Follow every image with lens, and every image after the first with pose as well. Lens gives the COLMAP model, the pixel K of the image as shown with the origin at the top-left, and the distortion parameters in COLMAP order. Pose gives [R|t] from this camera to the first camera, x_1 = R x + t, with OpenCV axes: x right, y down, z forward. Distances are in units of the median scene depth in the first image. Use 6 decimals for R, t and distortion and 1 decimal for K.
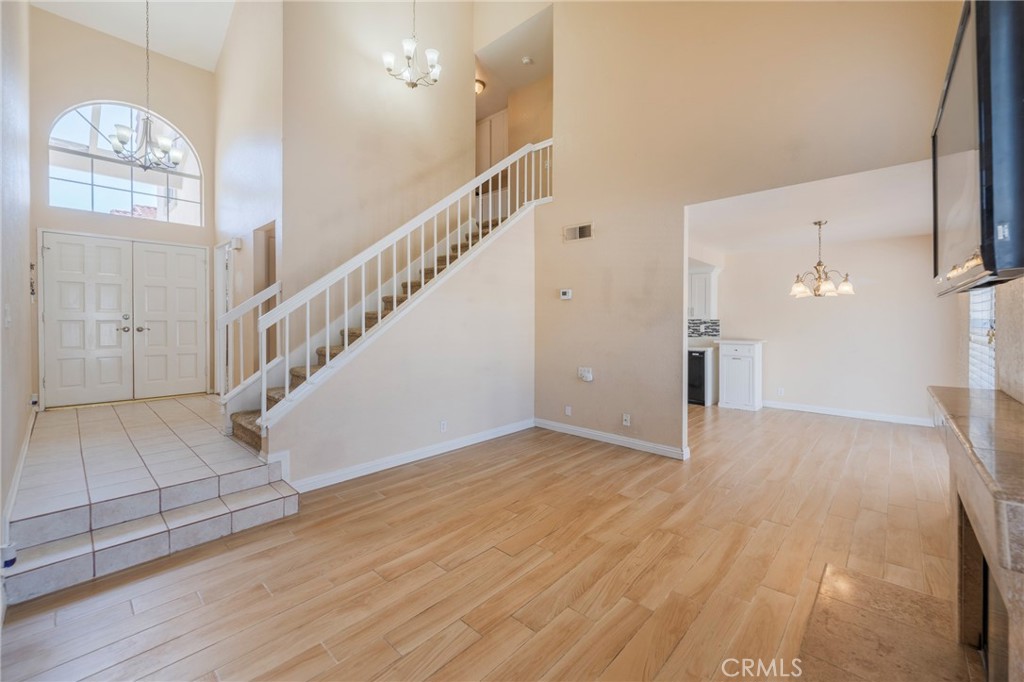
lens RADIAL K [[417.8, 0, 510.5], [0, 417.8, 324.2], [0, 0, 1]] dist [-0.002059, -0.000443]
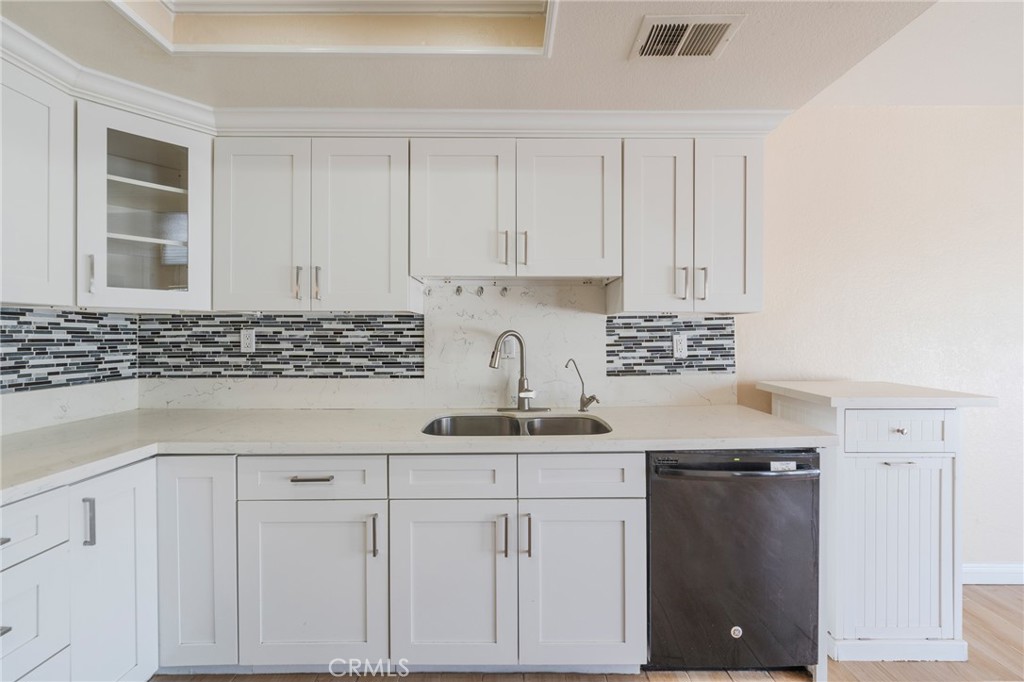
lens RADIAL K [[414.5, 0, 511.6], [0, 414.5, 332.3], [0, 0, 1]] dist [-0.001876, -0.000301]
pose [[0.733200, -0.002369, 0.680009, 0.361623], [0.007742, 0.999958, -0.004864, 0.002327], [-0.679969, 0.008831, 0.733188, 1.817965]]
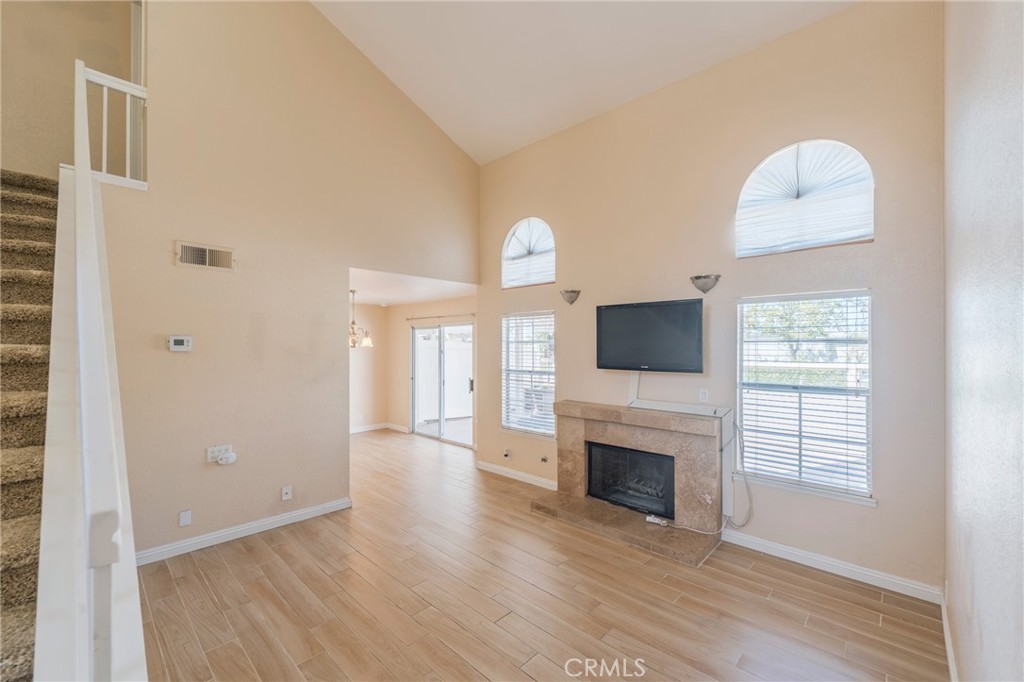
lens RADIAL K [[413.2, 0, 509.6], [0, 413.2, 345.7], [0, 0, 1]] dist [0.000207, -0.000078]
pose [[0.014766, 0.002107, 0.999889, -0.740054], [0.006959, 0.999973, -0.002210, -0.091374], [-0.999867, 0.006991, 0.014751, 0.679116]]
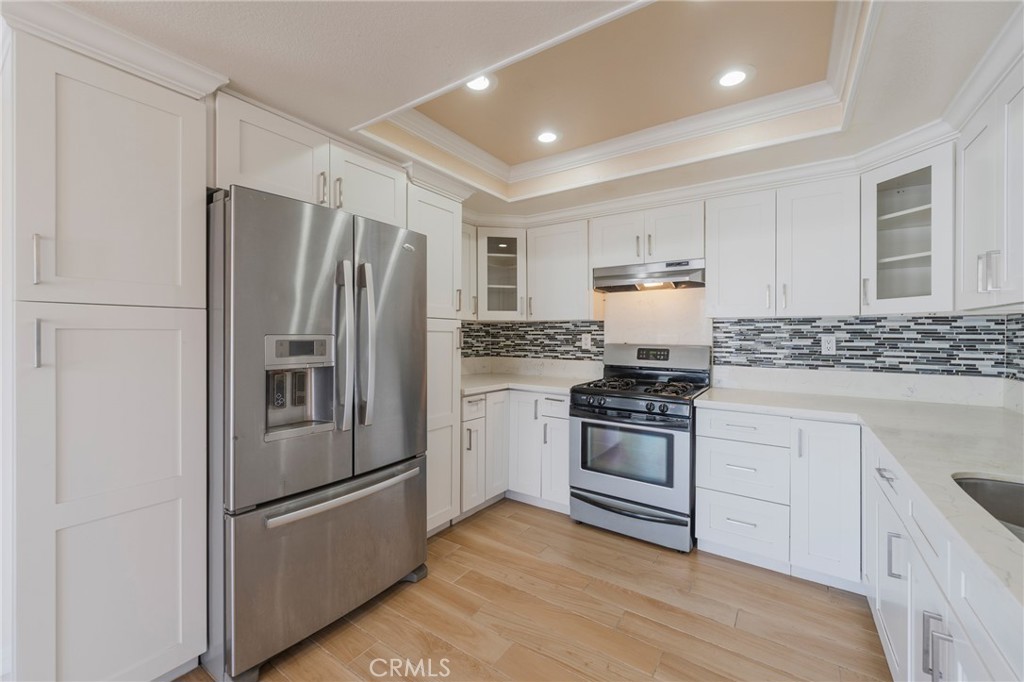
lens RADIAL K [[412.0, 0, 516.3], [0, 412.0, 332.7], [0, 0, 1]] dist [-0.001407, -0.000047]
pose [[0.151131, -0.007830, -0.988483, 0.874271], [-0.007837, 0.999928, -0.009119, 0.006570], [0.988483, 0.009125, 0.151058, 1.820561]]
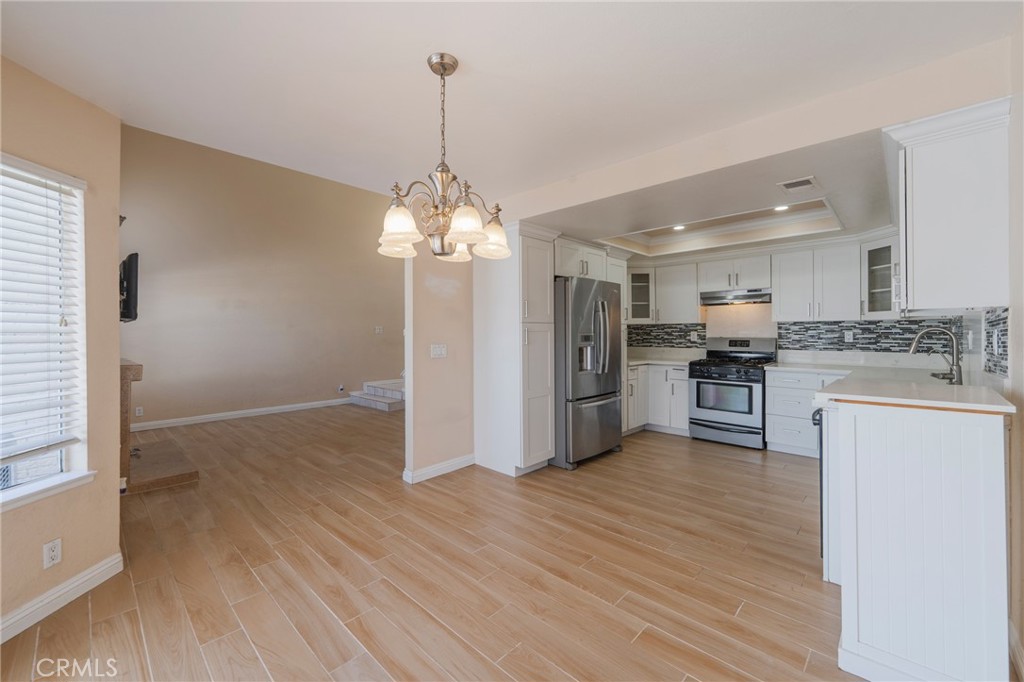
lens RADIAL K [[414.5, 0, 511.6], [0, 414.5, 332.3], [0, 0, 1]] dist [-0.001876, -0.000301]
pose [[-0.016068, -0.006082, -0.999852, 1.532943], [-0.000667, 0.999981, -0.006072, 0.012099], [0.999871, 0.000569, -0.016072, 1.458038]]
